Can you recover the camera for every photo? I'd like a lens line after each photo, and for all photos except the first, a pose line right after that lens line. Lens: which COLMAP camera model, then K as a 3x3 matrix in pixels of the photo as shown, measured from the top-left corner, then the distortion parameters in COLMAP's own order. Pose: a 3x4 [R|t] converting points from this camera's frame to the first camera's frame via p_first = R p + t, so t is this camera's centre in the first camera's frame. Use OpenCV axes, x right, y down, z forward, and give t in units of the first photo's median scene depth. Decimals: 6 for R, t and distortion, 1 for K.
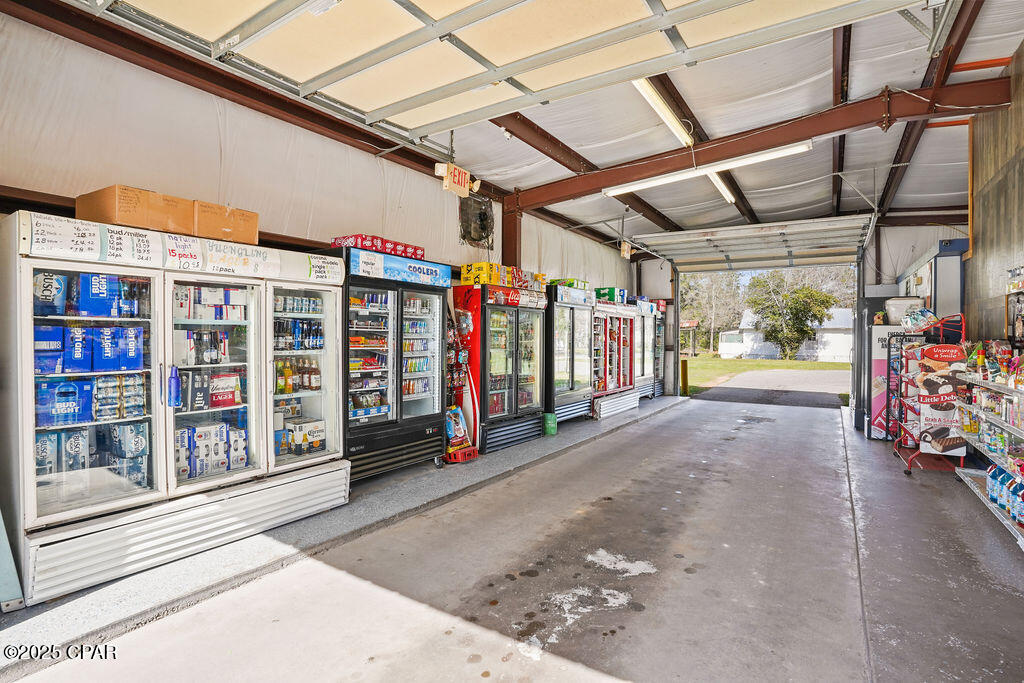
lens RADIAL K [[502.0, 0, 508.9], [0, 502.0, 338.5], [0, 0, 1]] dist [-0.057058, 0.015883]
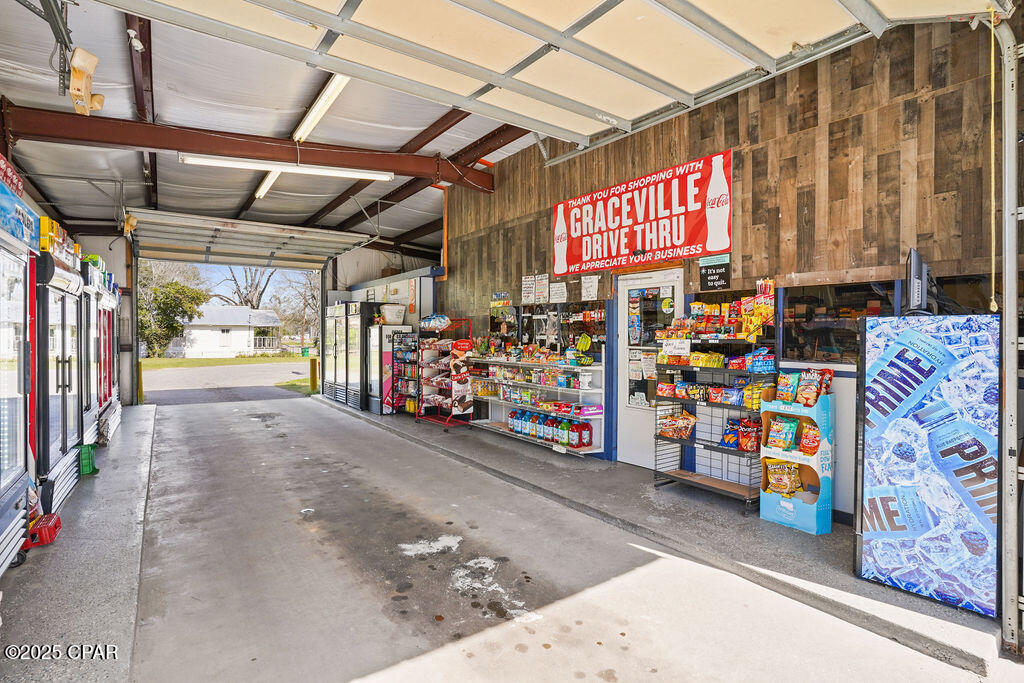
lens RADIAL K [[502.0, 0, 511.4], [0, 502.0, 340.3], [0, 0, 1]] dist [-0.057058, 0.015883]
pose [[0.371476, -0.013287, 0.928347, -0.683418], [0.003428, 0.999910, 0.012940, -0.006963], [-0.928436, -0.001625, 0.371489, 0.420879]]
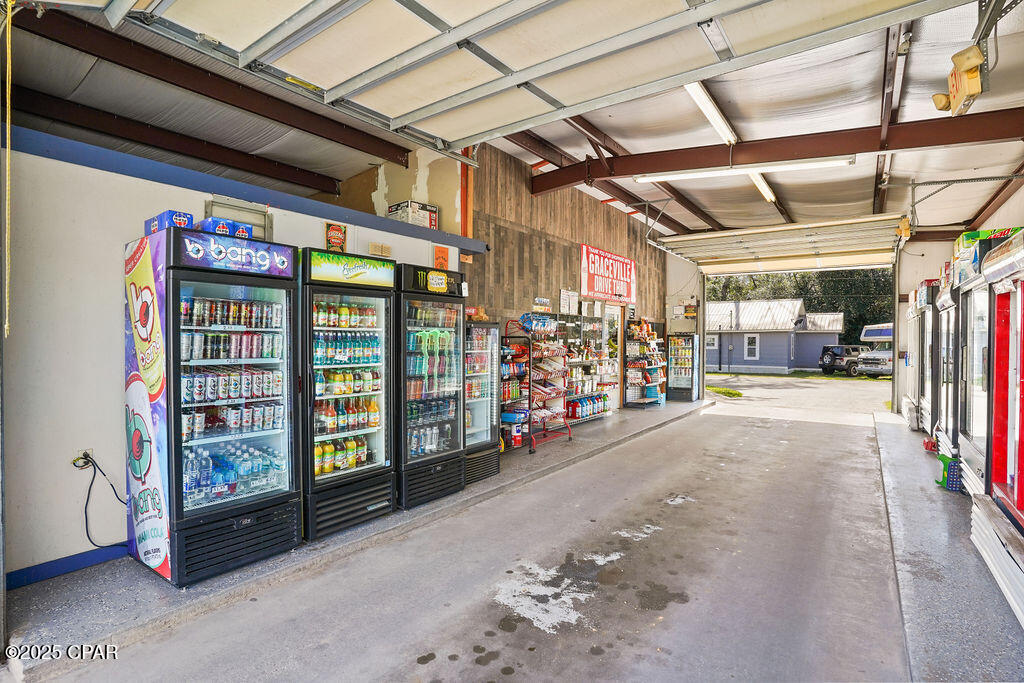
lens RADIAL K [[502.0, 0, 512.9], [0, 502.0, 345.3], [0, 0, 1]] dist [-0.057058, 0.015883]
pose [[-0.998754, -0.001071, 0.049897, 1.361863], [-0.000320, 0.999887, 0.015046, -0.007354], [-0.049908, 0.015012, -0.998641, 3.575547]]
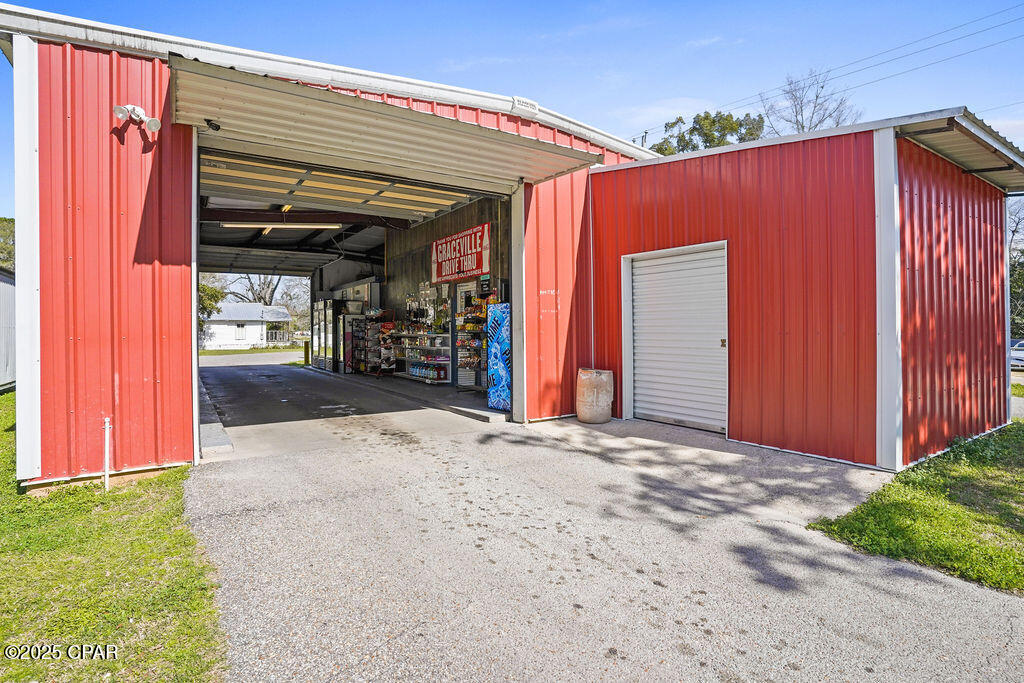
lens RADIAL K [[502.0, 0, 506.9], [0, 502.0, 332.3], [0, 0, 1]] dist [-0.057058, 0.015883]
pose [[0.399355, -0.012308, 0.916714, -1.651245], [0.011561, 0.999898, 0.008388, 0.069585], [-0.916724, 0.007248, 0.399456, -0.767851]]
